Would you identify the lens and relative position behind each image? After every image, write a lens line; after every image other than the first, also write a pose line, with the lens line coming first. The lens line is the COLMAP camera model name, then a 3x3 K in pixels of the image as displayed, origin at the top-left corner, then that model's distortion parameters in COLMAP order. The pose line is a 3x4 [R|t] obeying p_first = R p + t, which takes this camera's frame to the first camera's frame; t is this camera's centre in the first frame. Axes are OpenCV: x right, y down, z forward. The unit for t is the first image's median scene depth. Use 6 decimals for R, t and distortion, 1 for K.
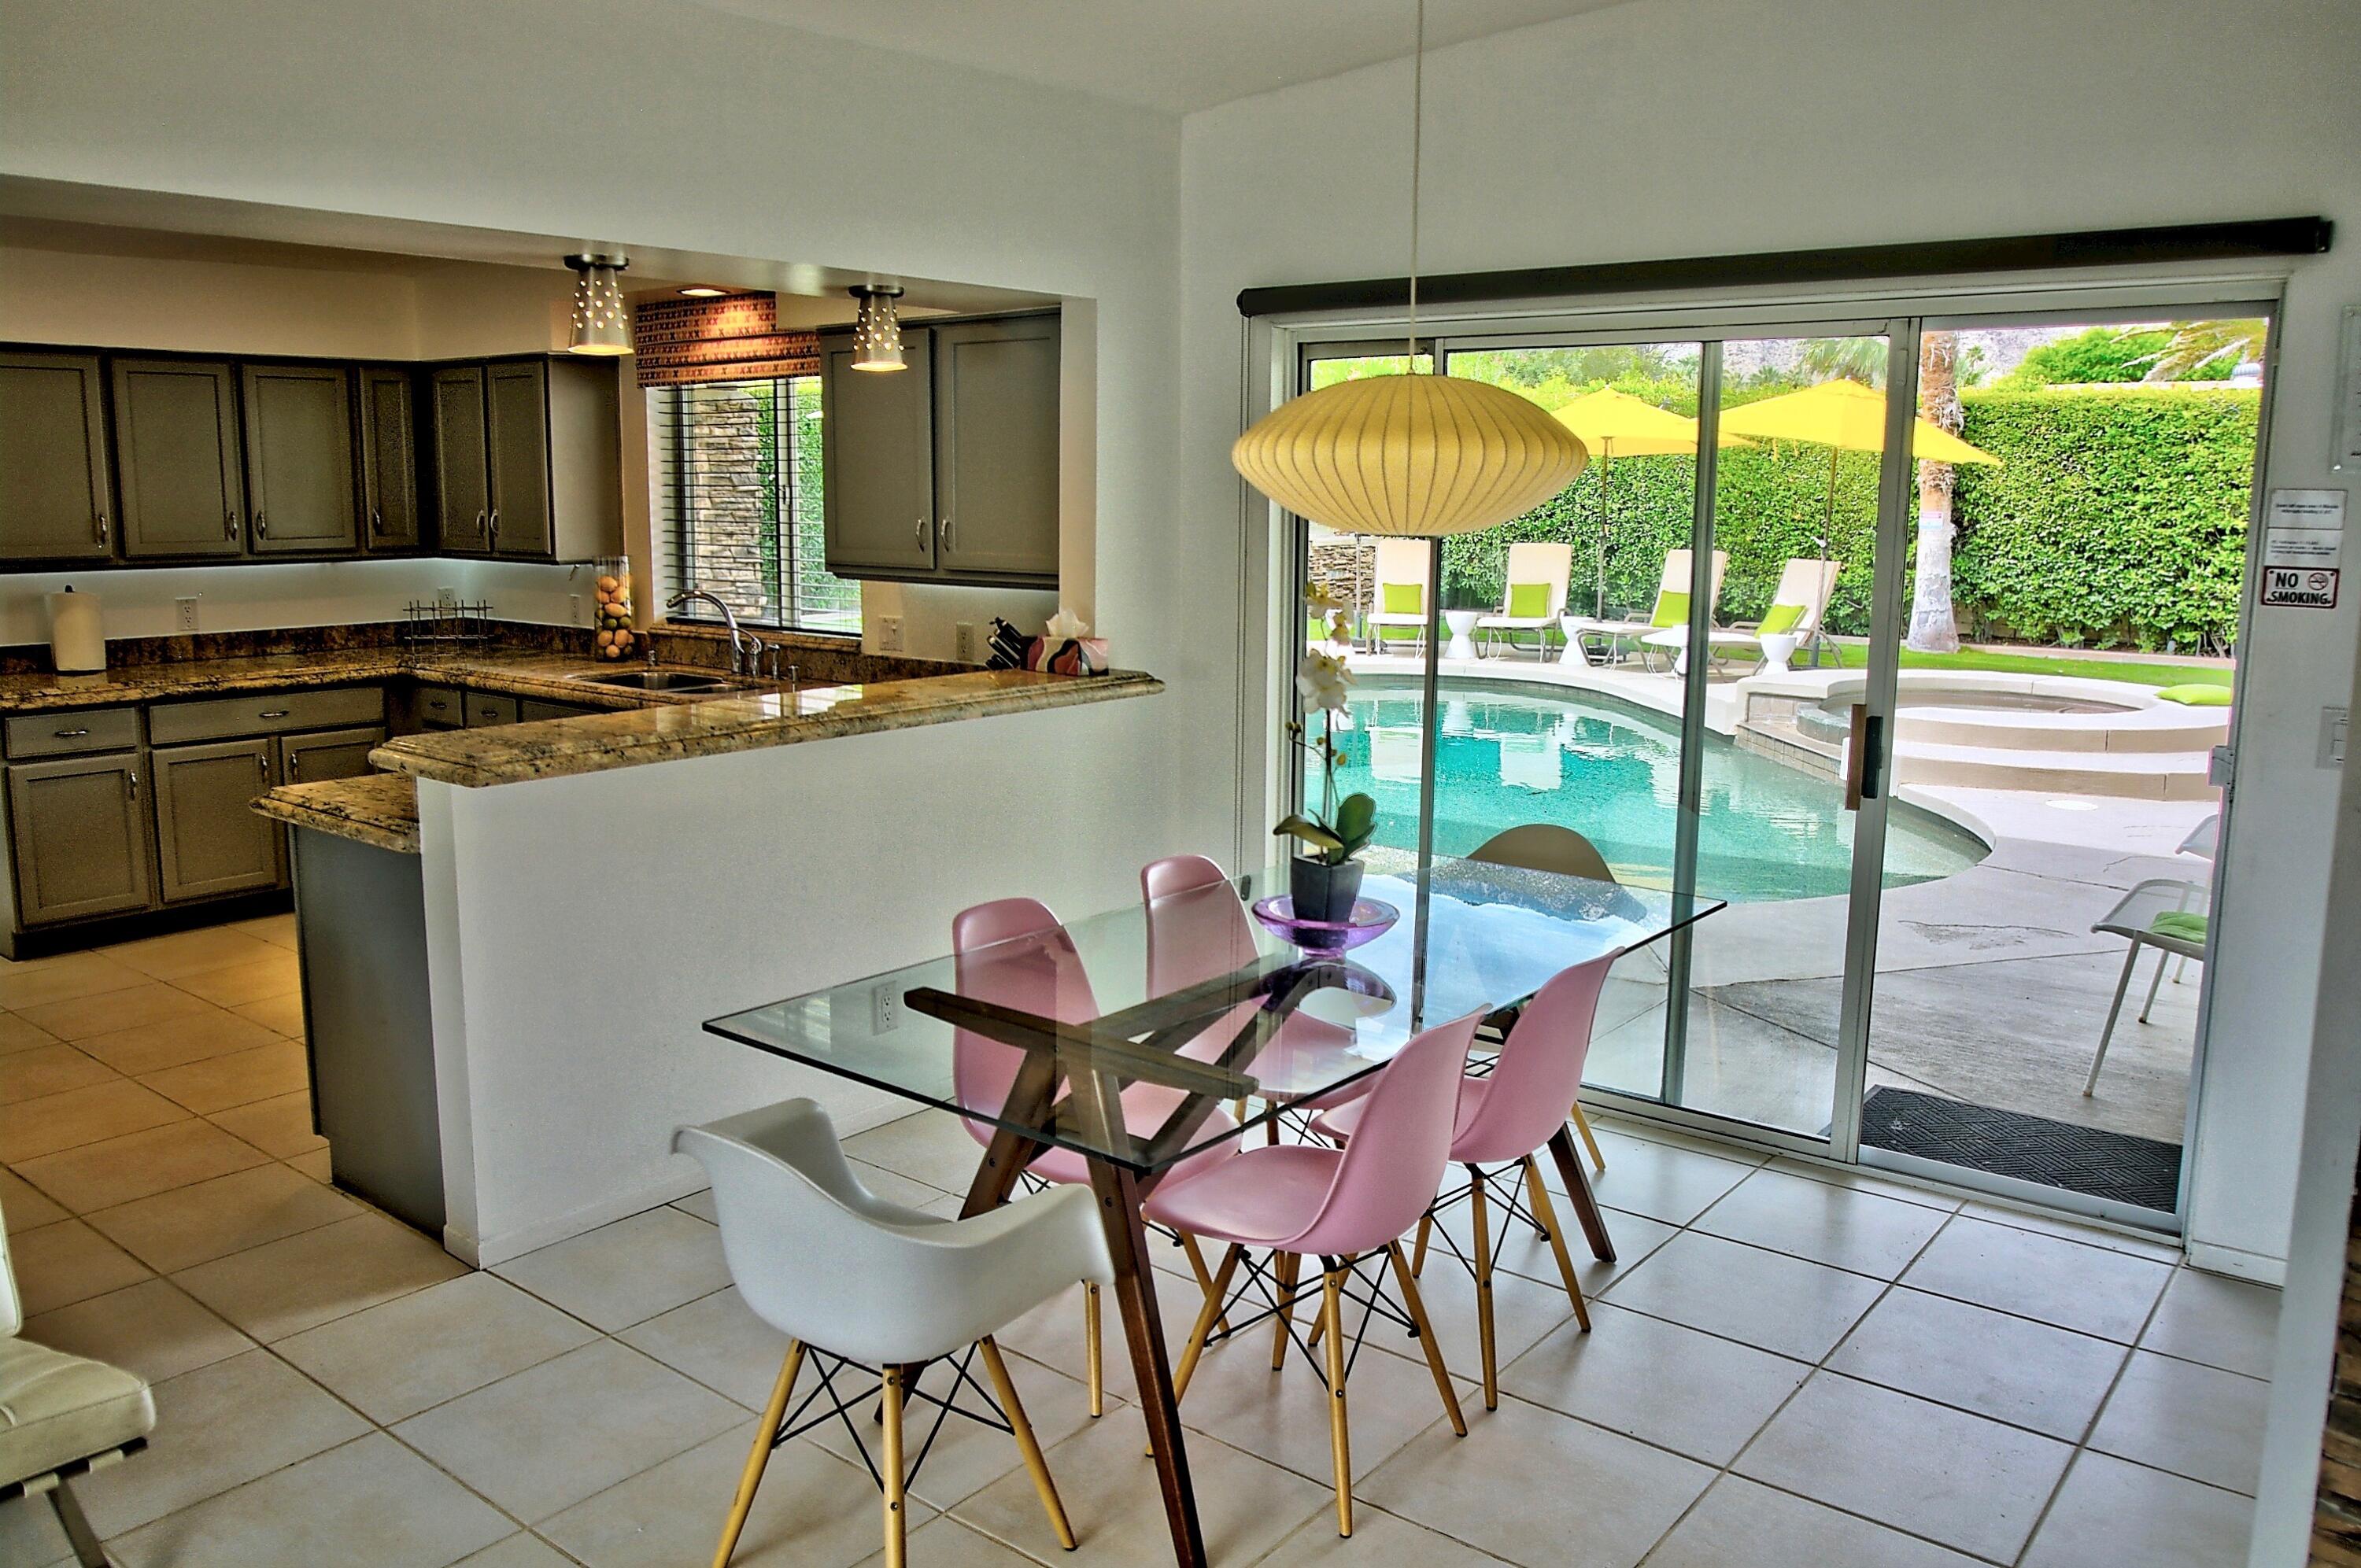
lens RADIAL K [[1771.8, 0, 1155.3], [0, 1771.8, 778.9], [0, 0, 1]] dist [-0.070647, 0.040832]
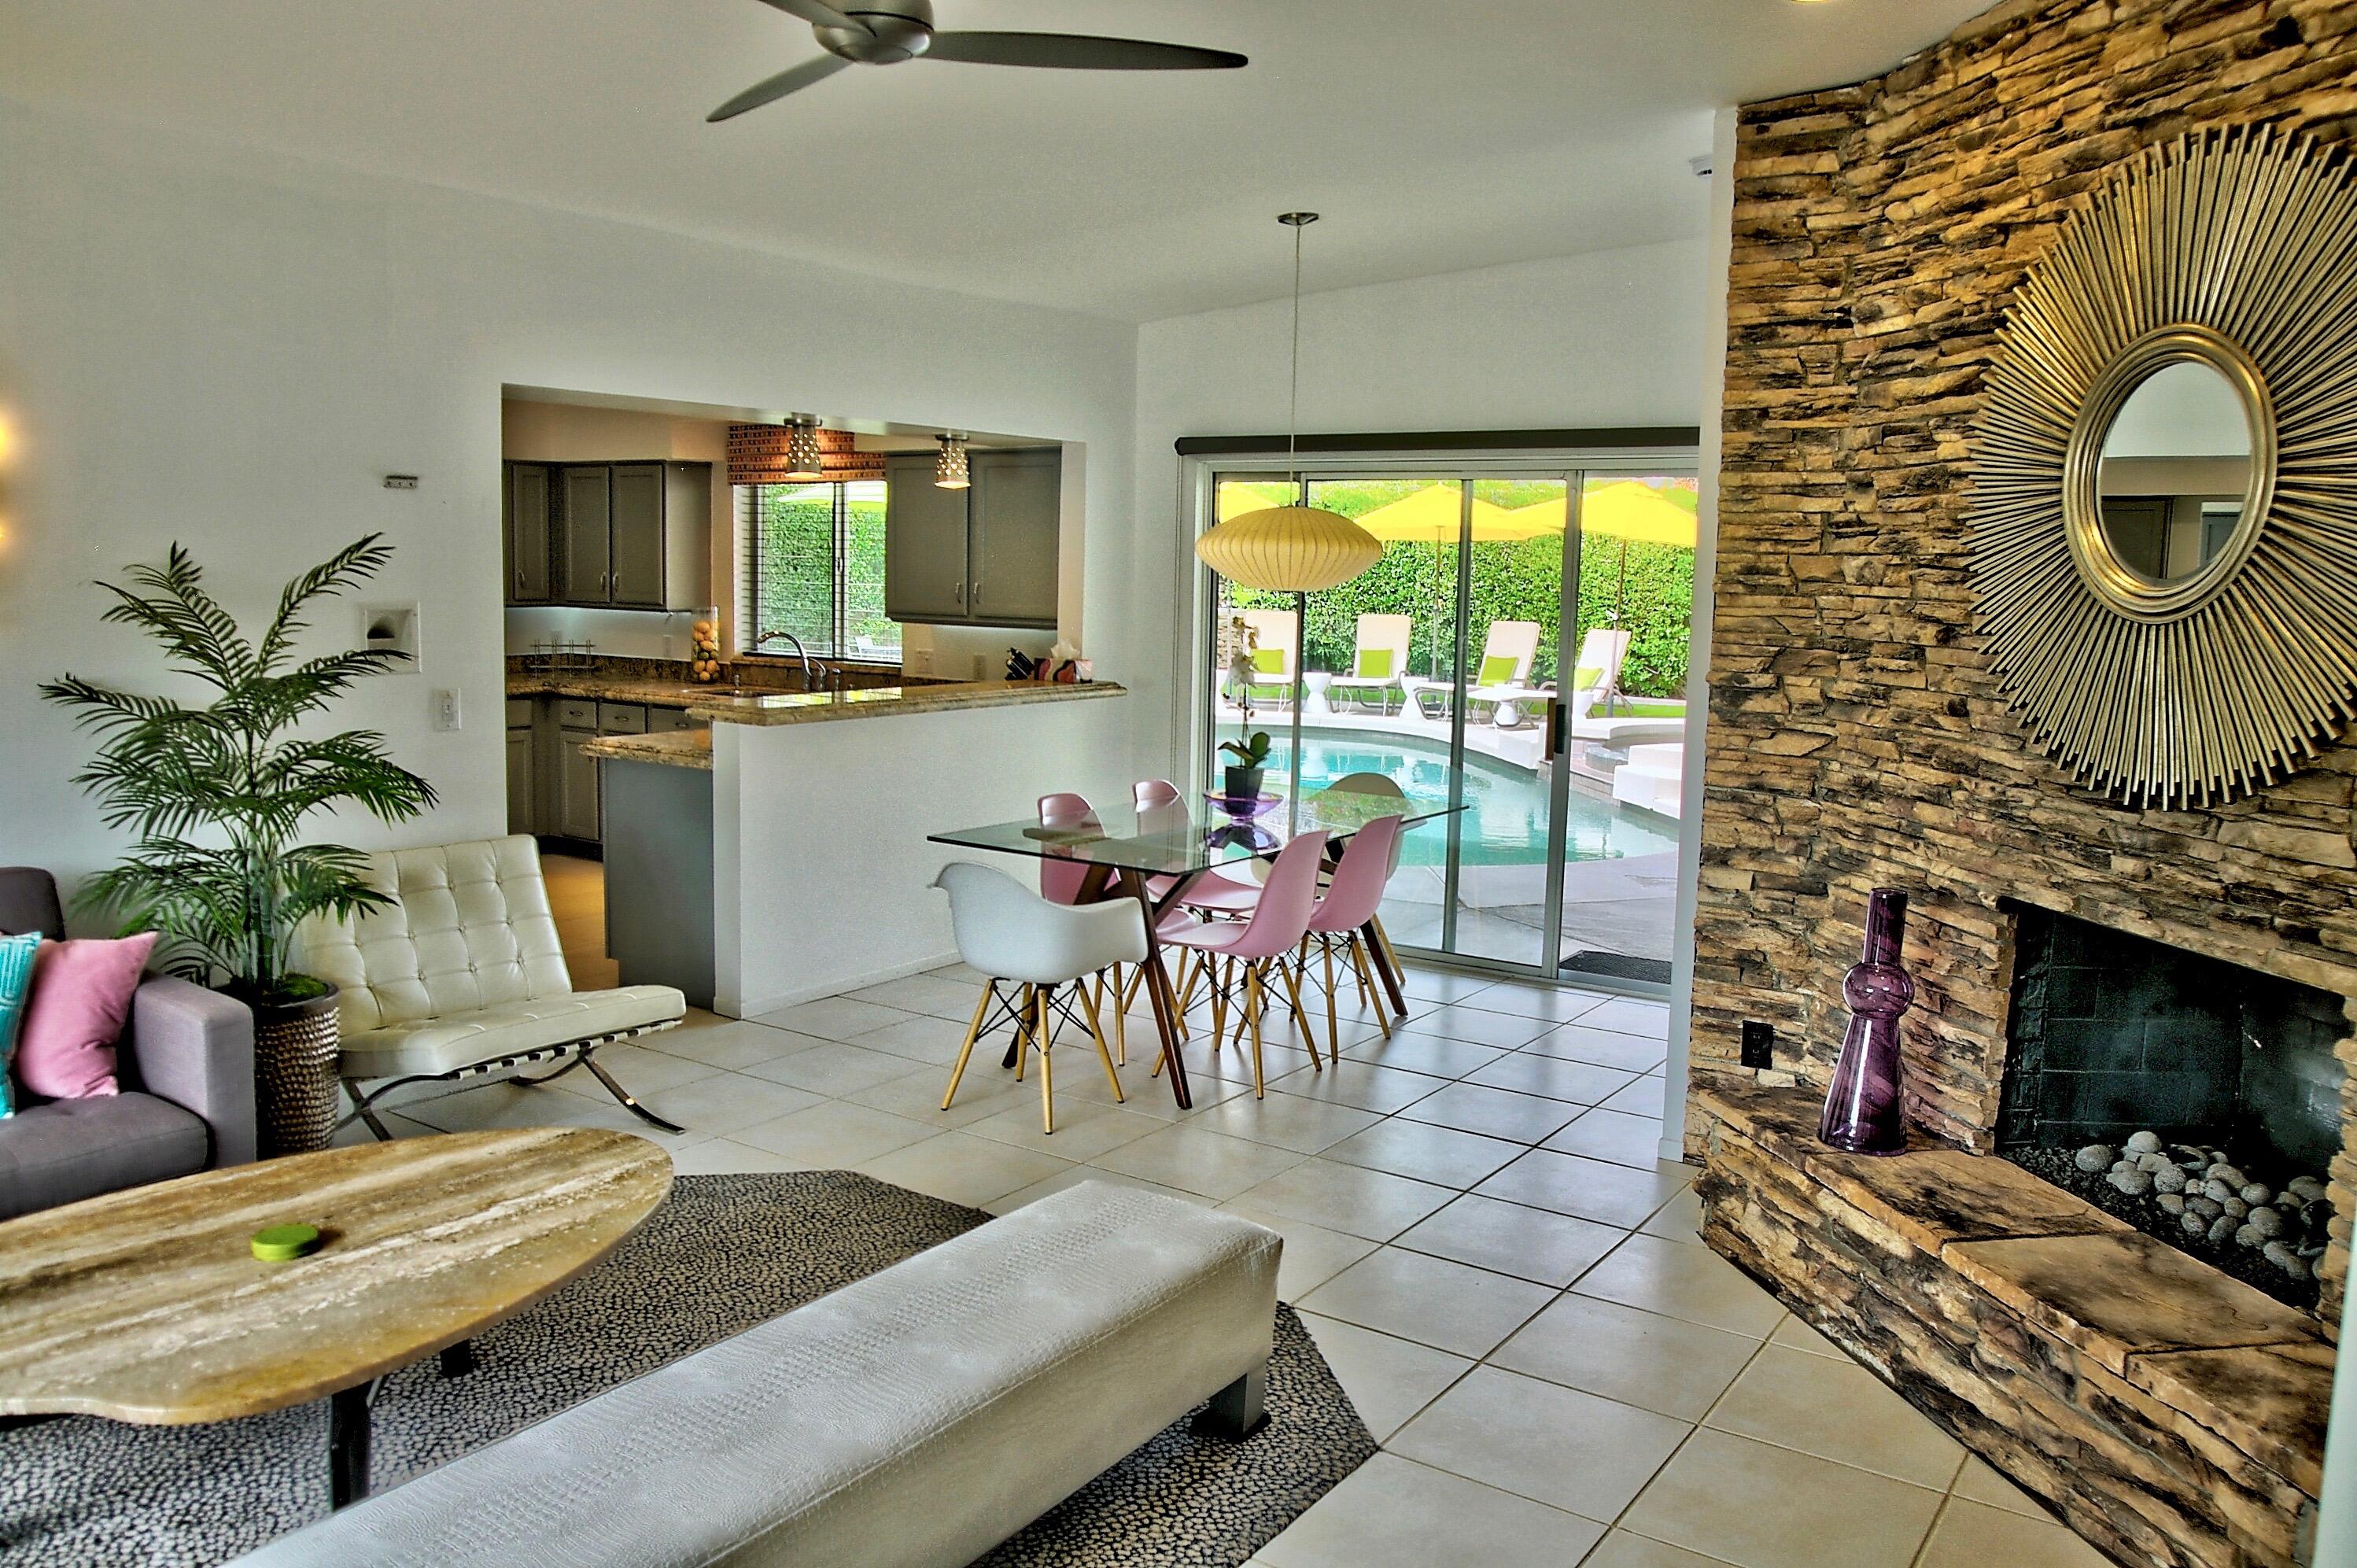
lens RADIAL K [[1769.1, 0, 1190.4], [0, 1769.1, 780.3], [0, 0, 1]] dist [-0.070647, 0.040832]
pose [[0.995069, 0.003256, 0.099135, -0.079393], [0.000880, 0.999132, -0.041649, 0.077035], [-0.099185, 0.041531, 0.994202, -0.461480]]
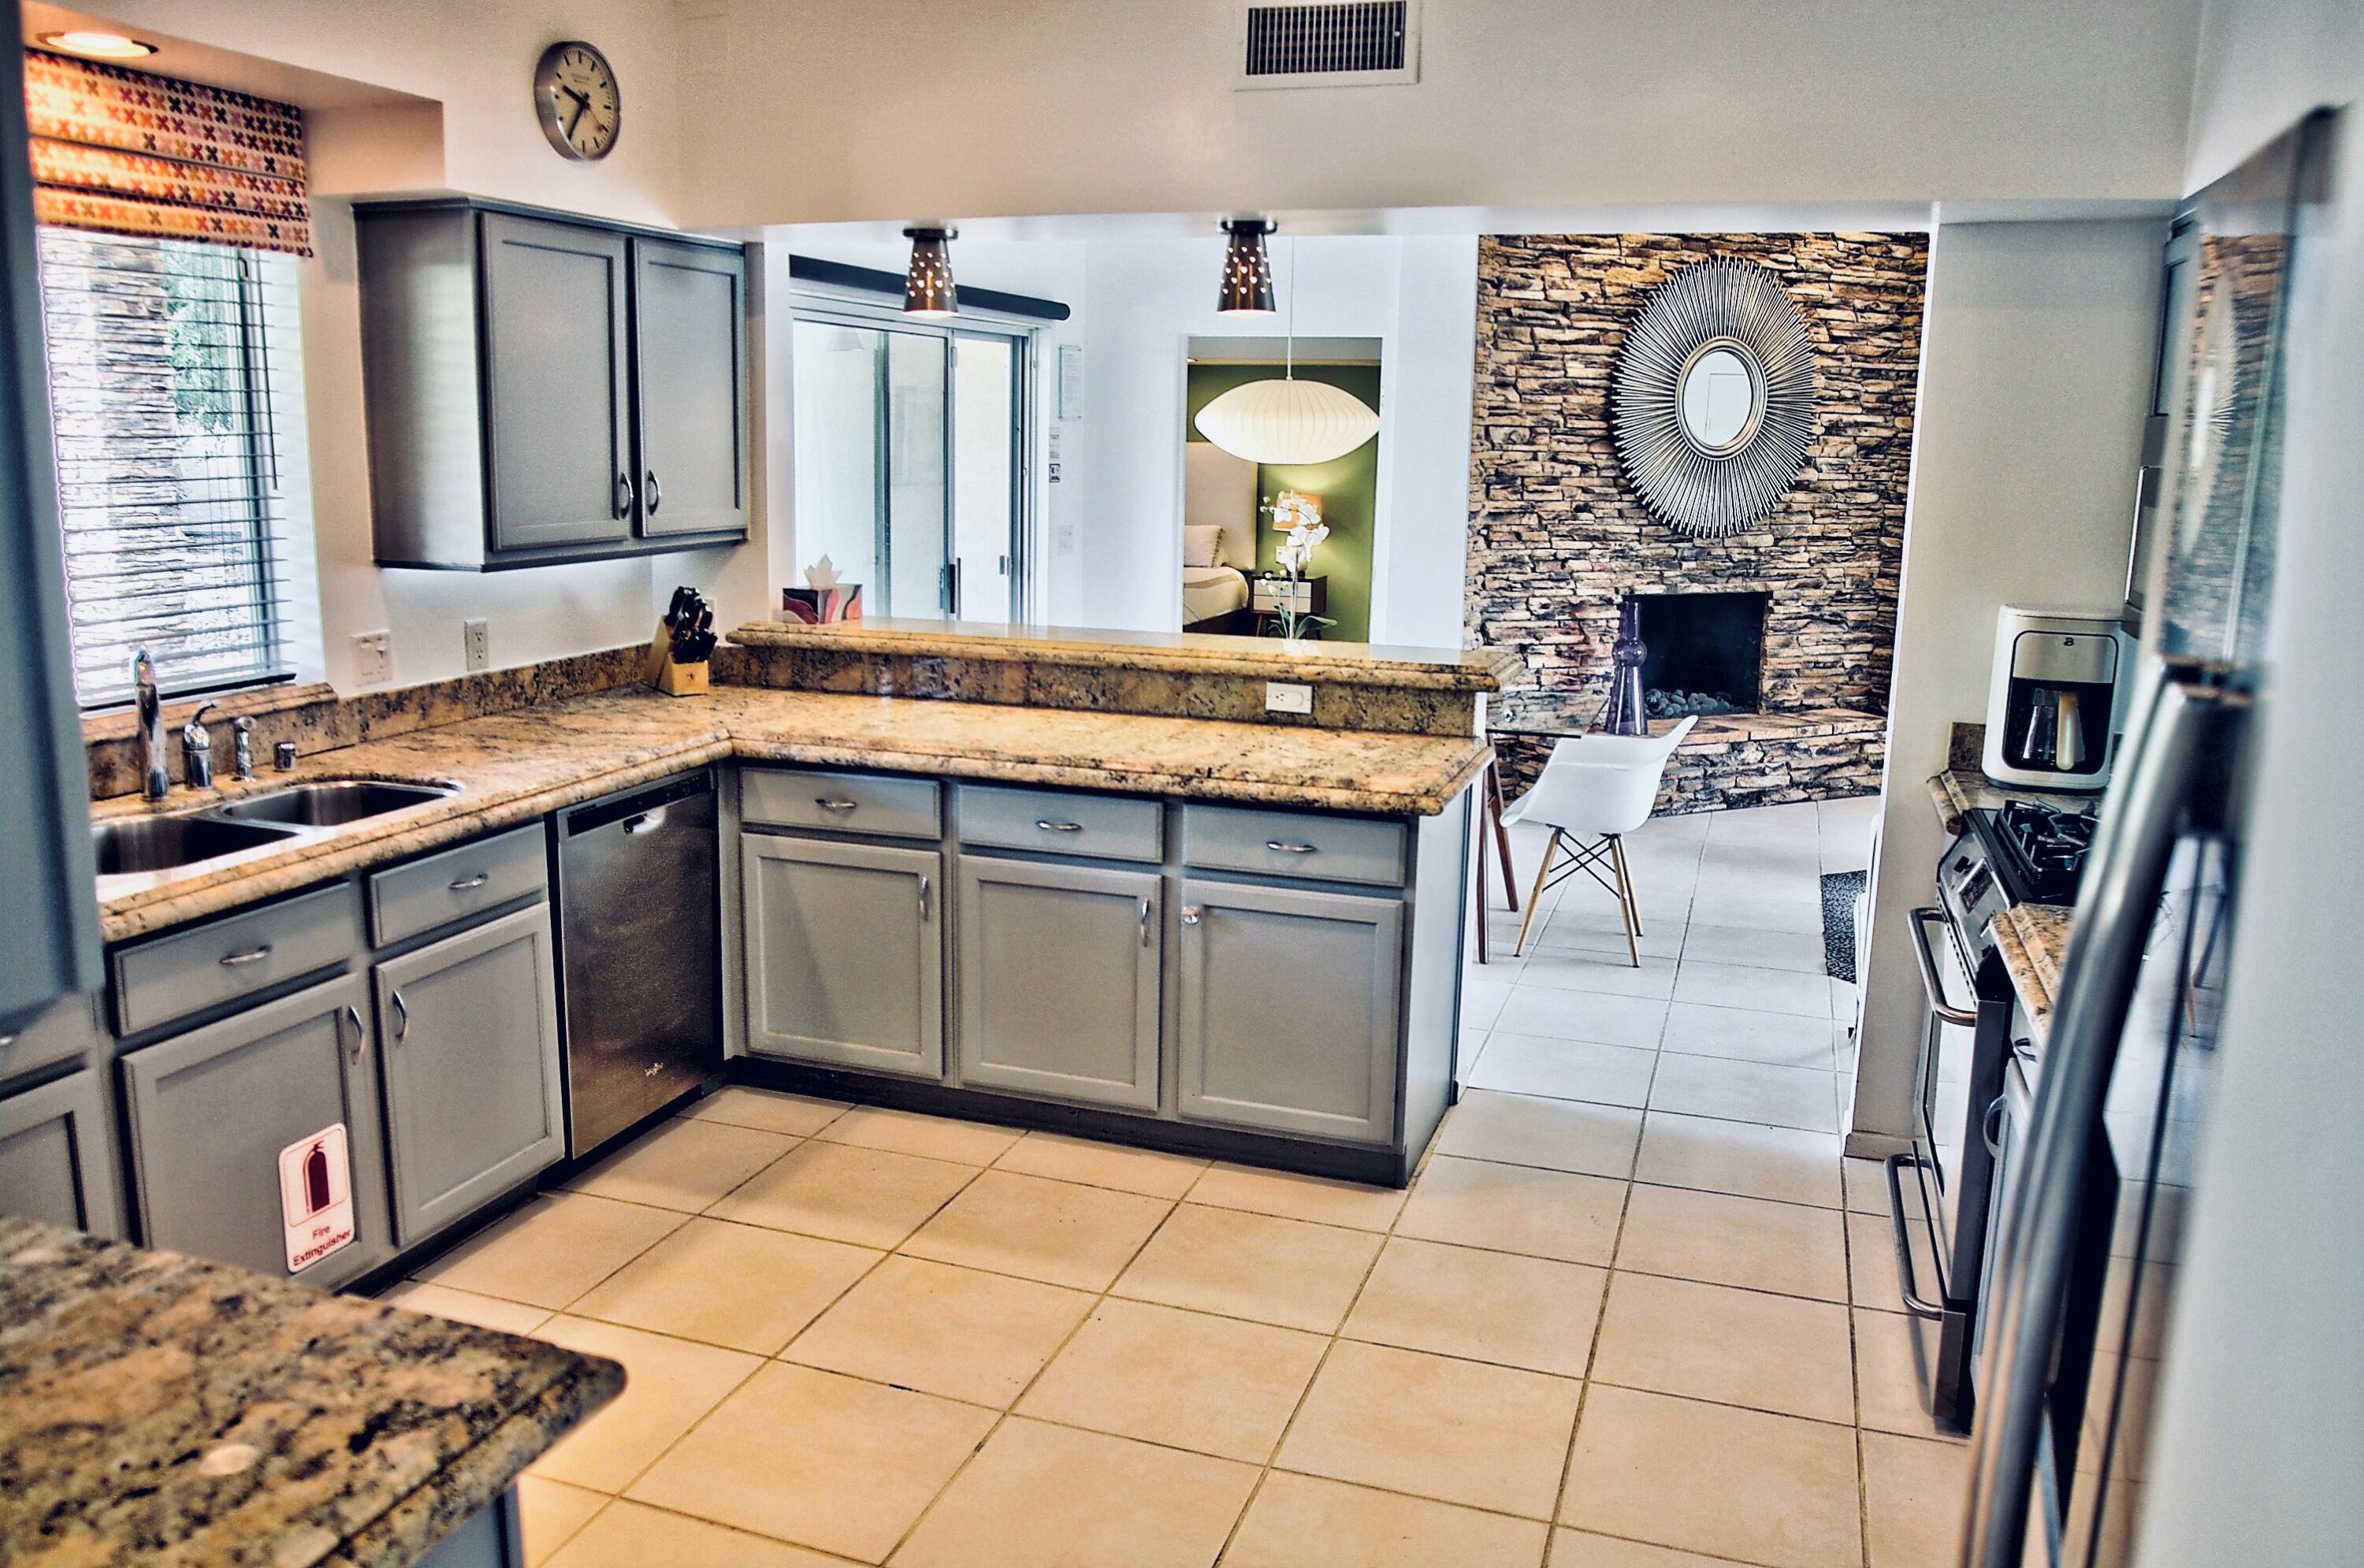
lens RADIAL K [[1774.2, 0, 1167.5], [0, 1774.2, 791.2], [0, 0, 1]] dist [-0.070647, 0.040832]
pose [[-0.332860, -0.198928, 0.921755, -0.929307], [0.138911, 0.956487, 0.256587, -0.174113], [-0.932689, 0.213450, -0.290743, 0.991565]]
